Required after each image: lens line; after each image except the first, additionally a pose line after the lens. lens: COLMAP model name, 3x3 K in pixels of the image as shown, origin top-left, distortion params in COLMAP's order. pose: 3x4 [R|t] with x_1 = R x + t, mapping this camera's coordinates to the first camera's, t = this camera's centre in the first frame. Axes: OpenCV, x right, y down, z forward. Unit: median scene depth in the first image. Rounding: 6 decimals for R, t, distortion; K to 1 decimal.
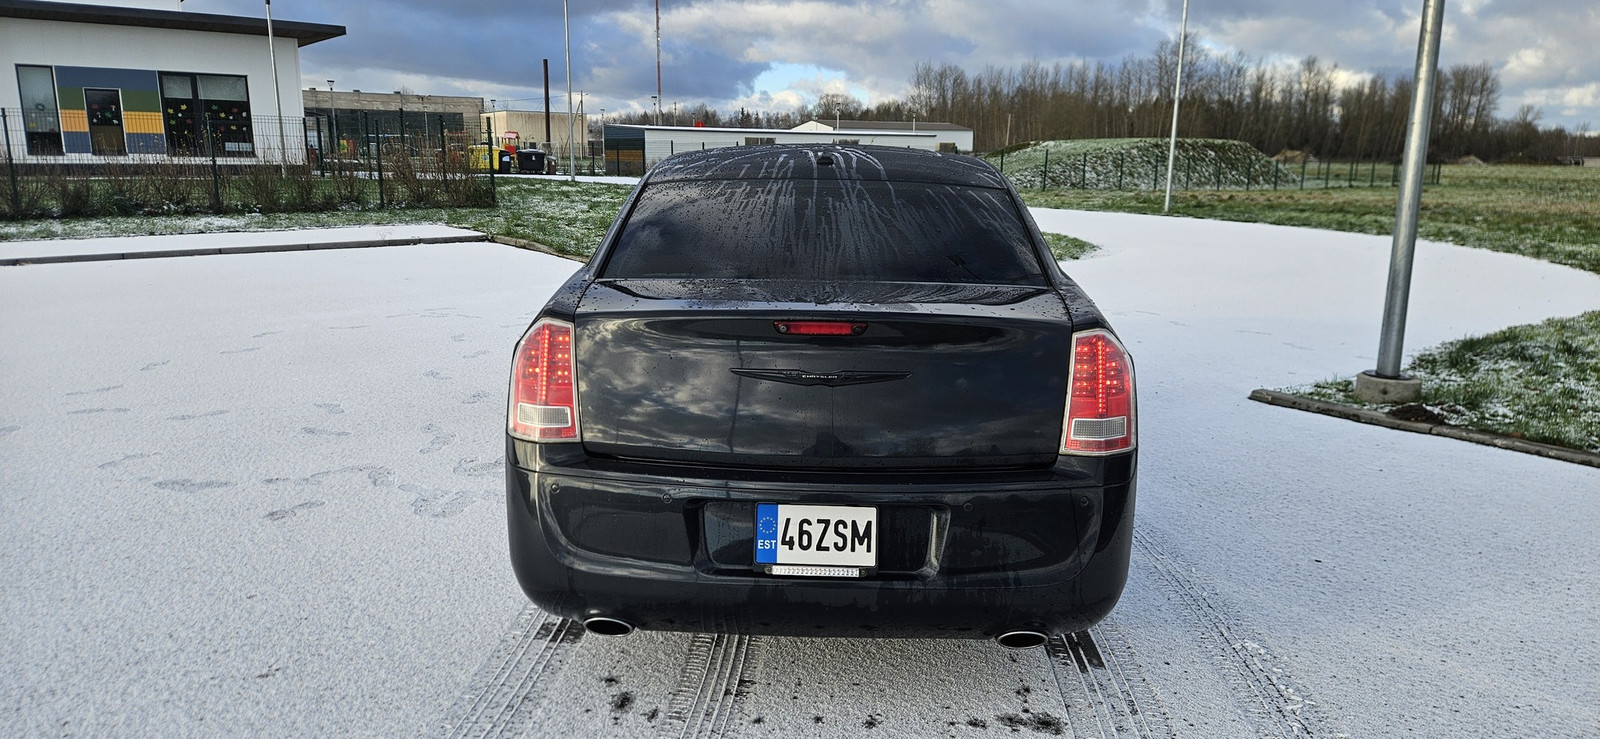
lens RADIAL K [[1058.4, 0, 800.0], [0, 1058.4, 369.5], [0, 0, 1]] dist [0.078067, -0.073088]
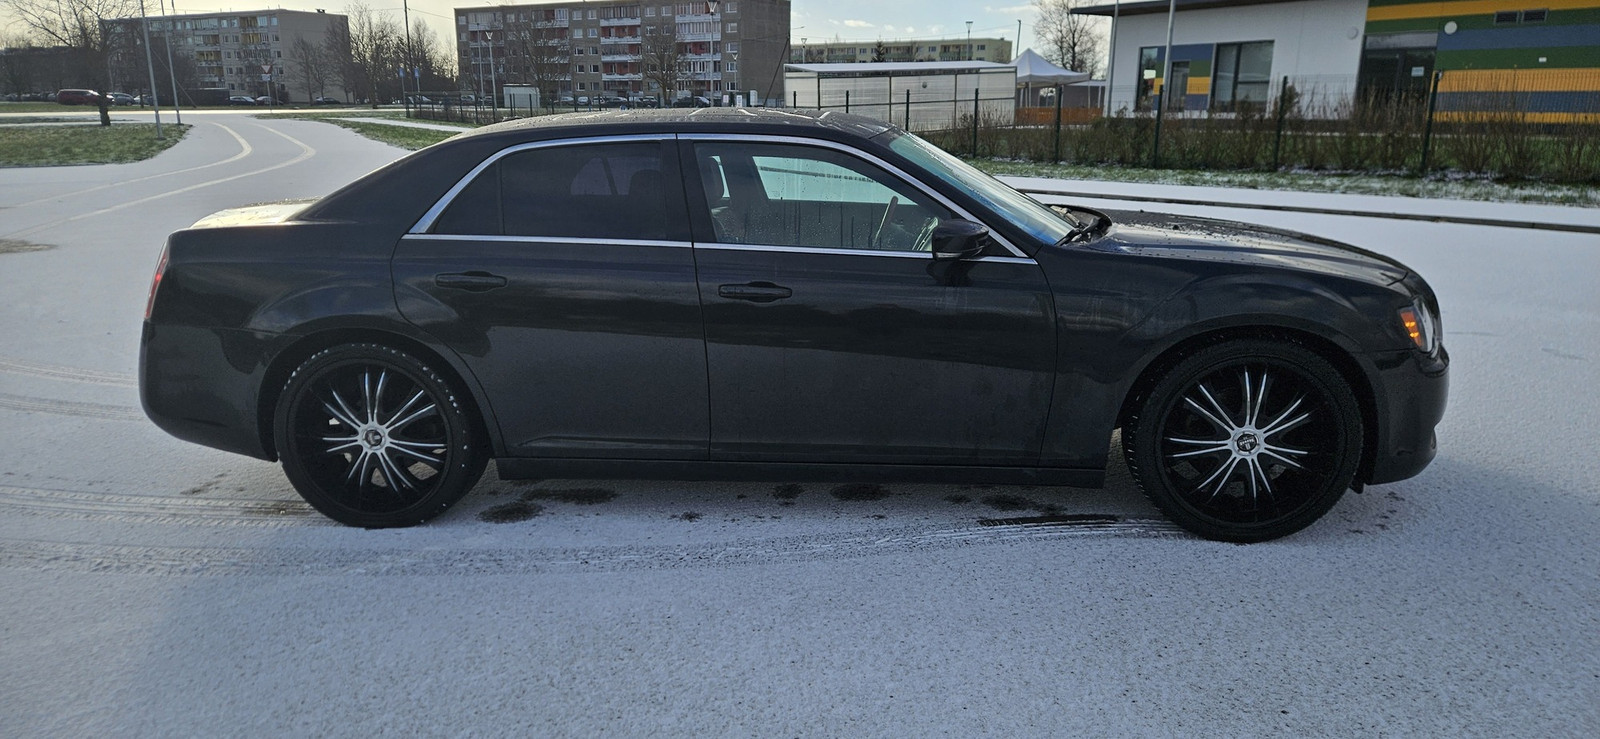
lens RADIAL K [[1058.4, 0, 800.0], [0, 1058.4, 369.5], [0, 0, 1]] dist [0.078067, -0.073088]
pose [[-0.060401, 0.233744, -0.970420, 0.181533], [-0.200107, 0.949623, 0.241190, -0.042084], [0.977910, 0.208756, -0.010584, 0.203146]]
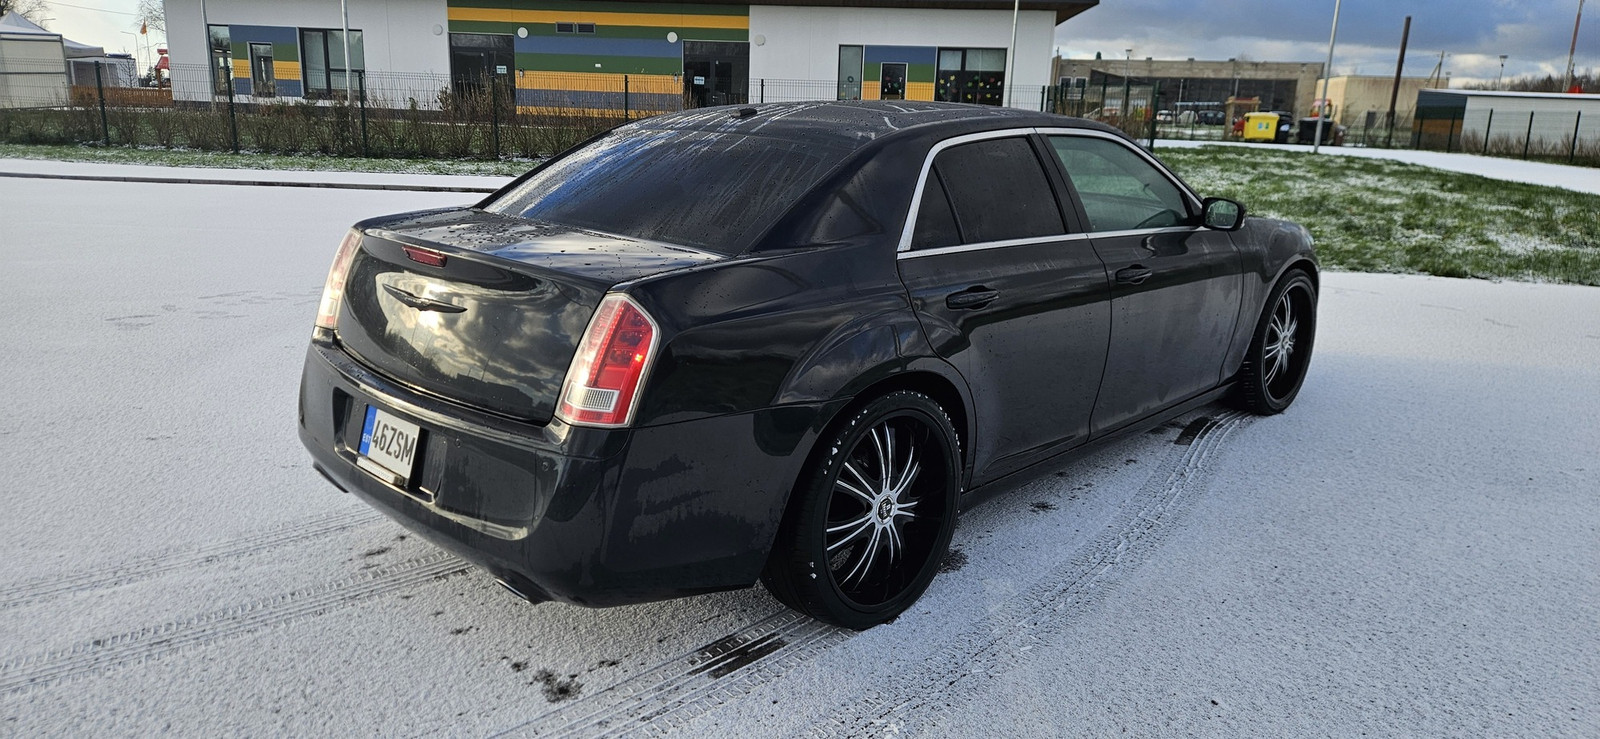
lens RADIAL K [[1058.4, 0, 800.0], [0, 1058.4, 369.5], [0, 0, 1]] dist [0.078067, -0.073088]
pose [[0.737812, 0.173405, -0.652352, 0.108384], [-0.155435, 0.984113, 0.085795, -0.008299], [0.656866, 0.038098, 0.753044, 0.044385]]
